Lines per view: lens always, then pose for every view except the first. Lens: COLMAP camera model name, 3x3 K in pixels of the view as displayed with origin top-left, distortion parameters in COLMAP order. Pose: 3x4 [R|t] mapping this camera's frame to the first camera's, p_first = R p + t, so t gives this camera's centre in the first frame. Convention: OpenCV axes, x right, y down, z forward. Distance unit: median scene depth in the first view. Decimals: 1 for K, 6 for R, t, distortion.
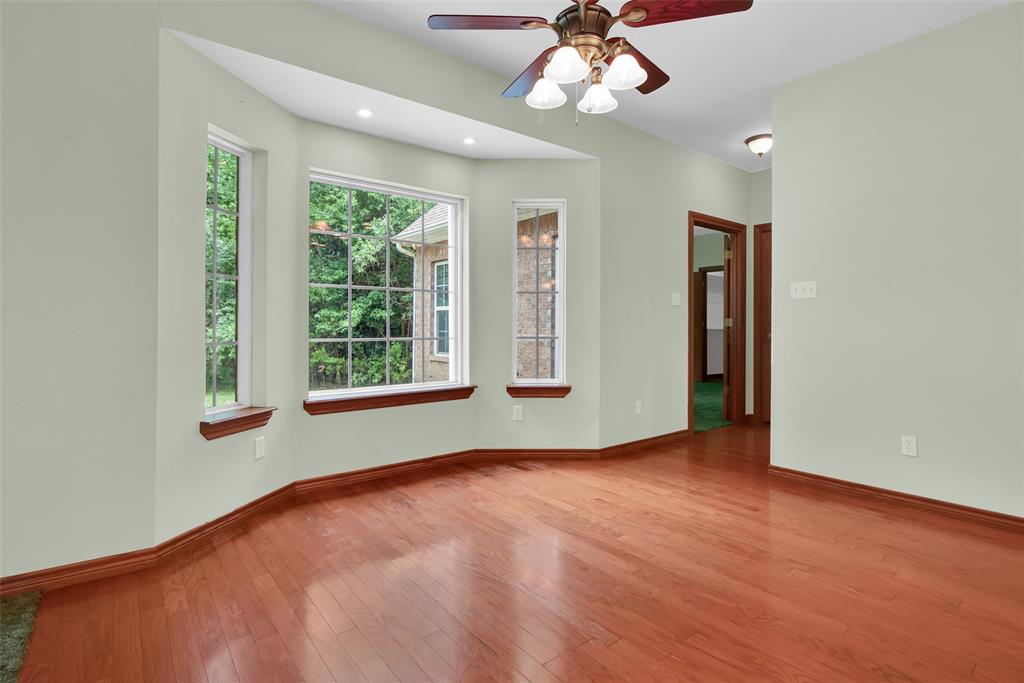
lens RADIAL K [[498.1, 0, 507.5], [0, 498.1, 340.4], [0, 0, 1]] dist [-0.003448, -0.000090]
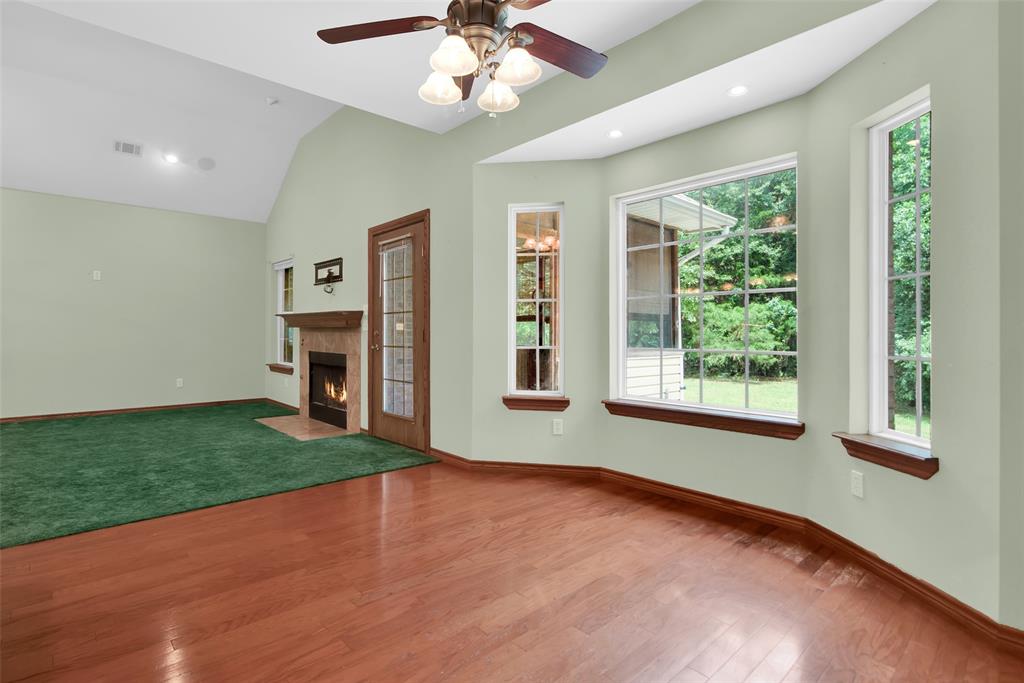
lens RADIAL K [[498.1, 0, 508.5], [0, 498.1, 333.0], [0, 0, 1]] dist [-0.003448, -0.000090]
pose [[0.108339, 0.003100, -0.994109, 0.783667], [-0.043249, 0.999063, -0.001598, -0.032568], [0.993173, 0.043168, 0.108371, 0.658345]]
